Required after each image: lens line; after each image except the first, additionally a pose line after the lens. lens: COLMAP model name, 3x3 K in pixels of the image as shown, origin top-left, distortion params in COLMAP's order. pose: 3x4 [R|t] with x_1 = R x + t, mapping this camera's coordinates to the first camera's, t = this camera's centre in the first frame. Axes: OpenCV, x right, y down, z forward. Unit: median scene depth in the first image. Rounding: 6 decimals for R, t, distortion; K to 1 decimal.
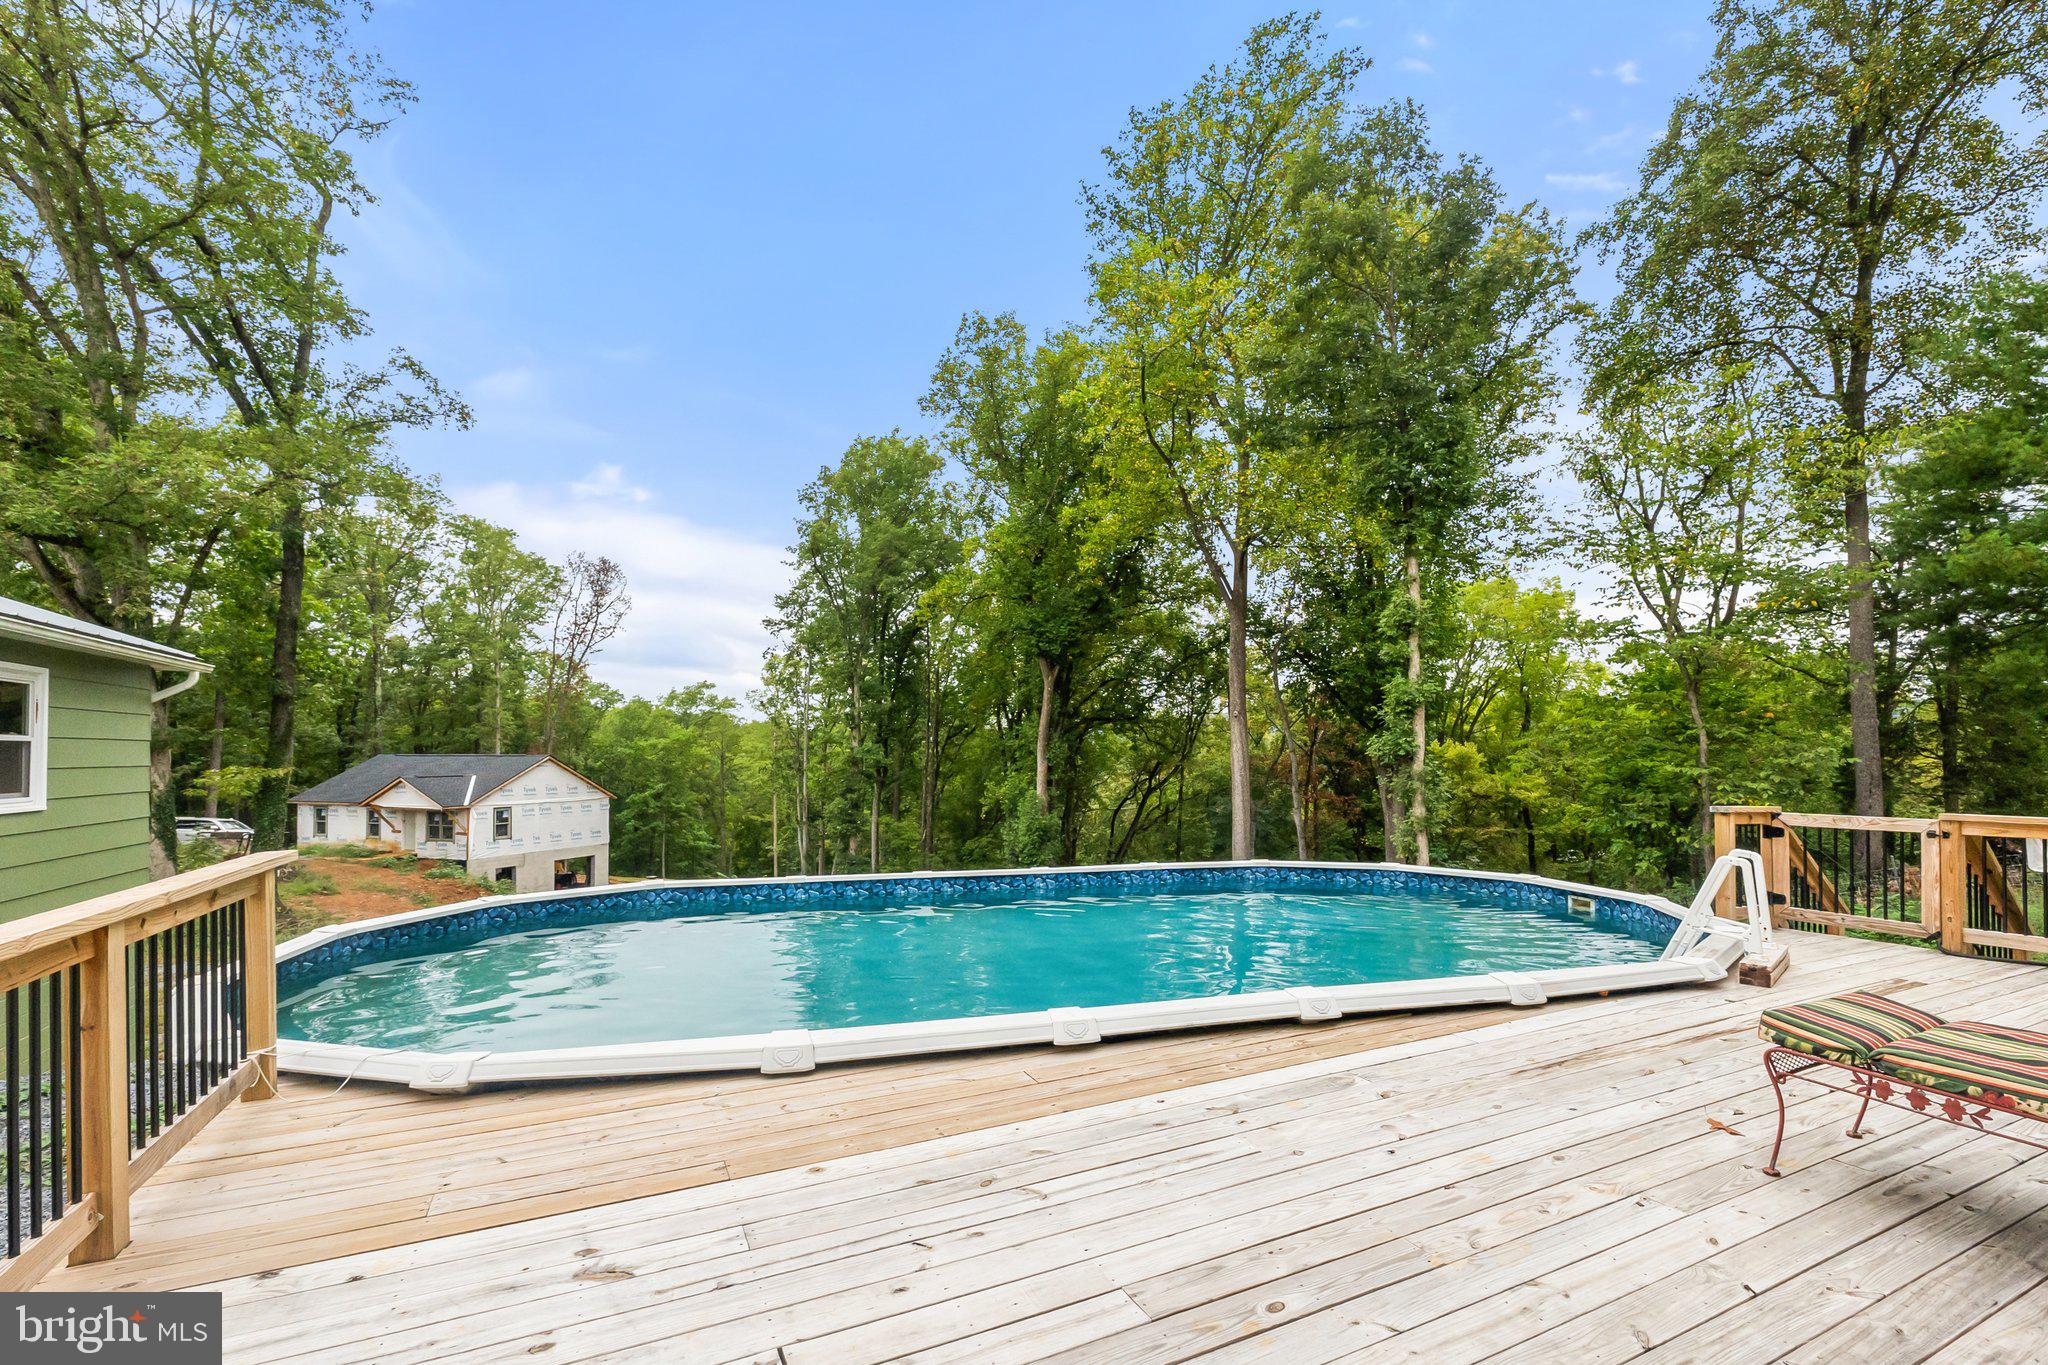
lens RADIAL K [[882.8, 0, 1045.6], [0, 882.8, 750.4], [0, 0, 1]] dist [-0.009930, 0.000091]
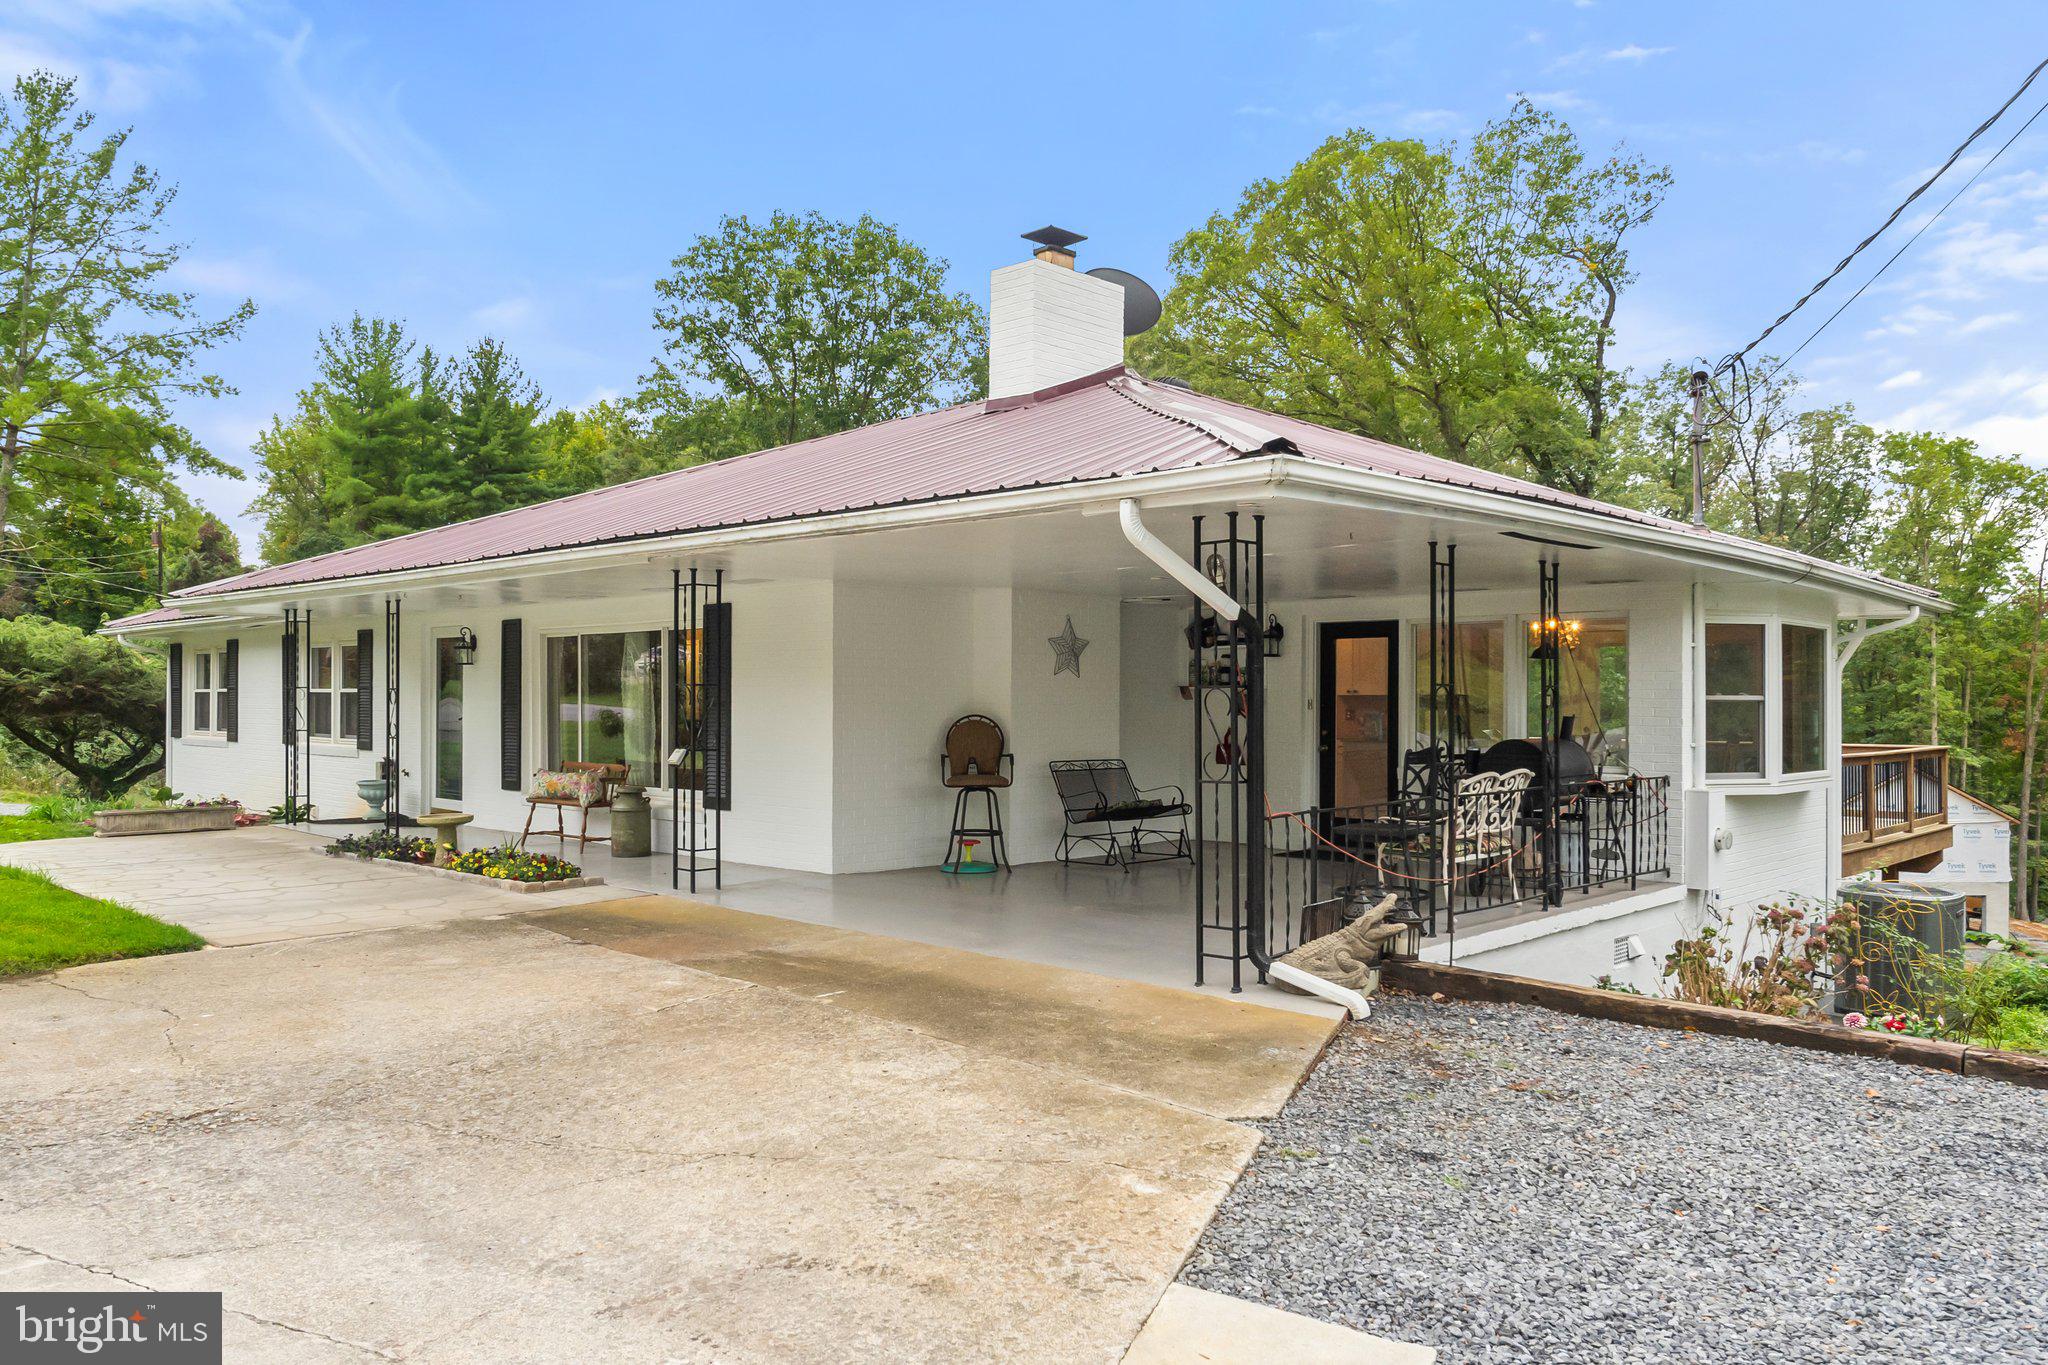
lens RADIAL K [[1468.1, 0, 1012.1], [0, 1468.1, 690.1], [0, 0, 1]] dist [-0.003647, 0.000855]
pose [[0.338924, -0.008373, -0.940776, 0.249367], [0.003692, 0.999965, -0.007570, -0.032851], [0.940806, -0.000908, 0.338943, -0.135381]]
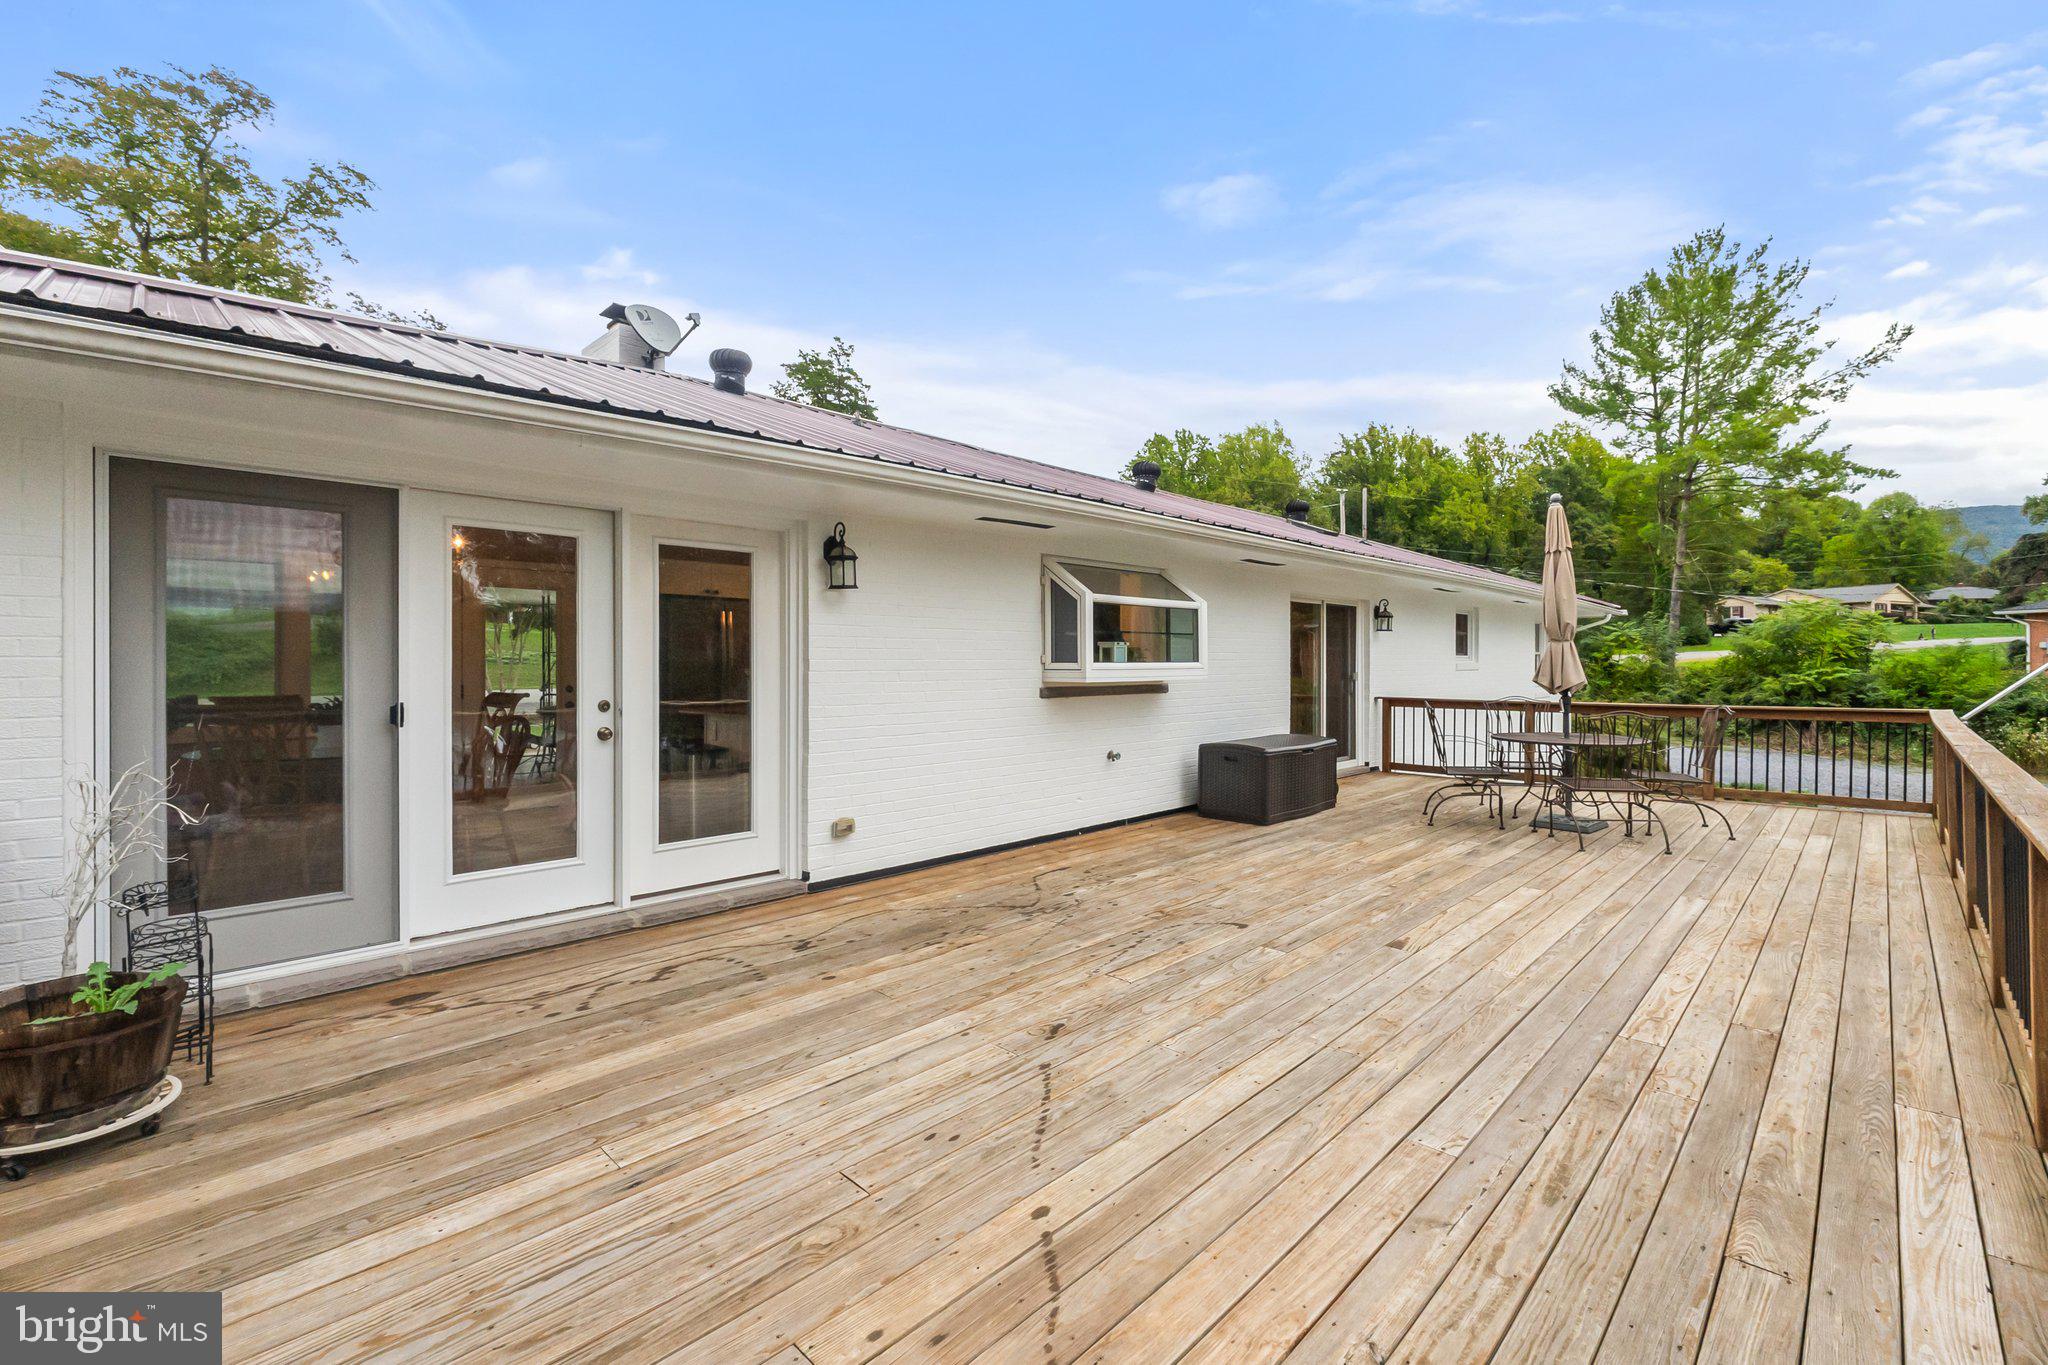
lens RADIAL K [[863.2, 0, 1023.2], [0, 863.2, 674.1], [0, 0, 1]] dist [-0.008193, -0.000283]
pose [[-0.944665, 0.004733, -0.328002, 0.100201], [0.004857, 0.999988, 0.000441, -0.031145], [0.328000, -0.001176, -0.944677, 0.046862]]
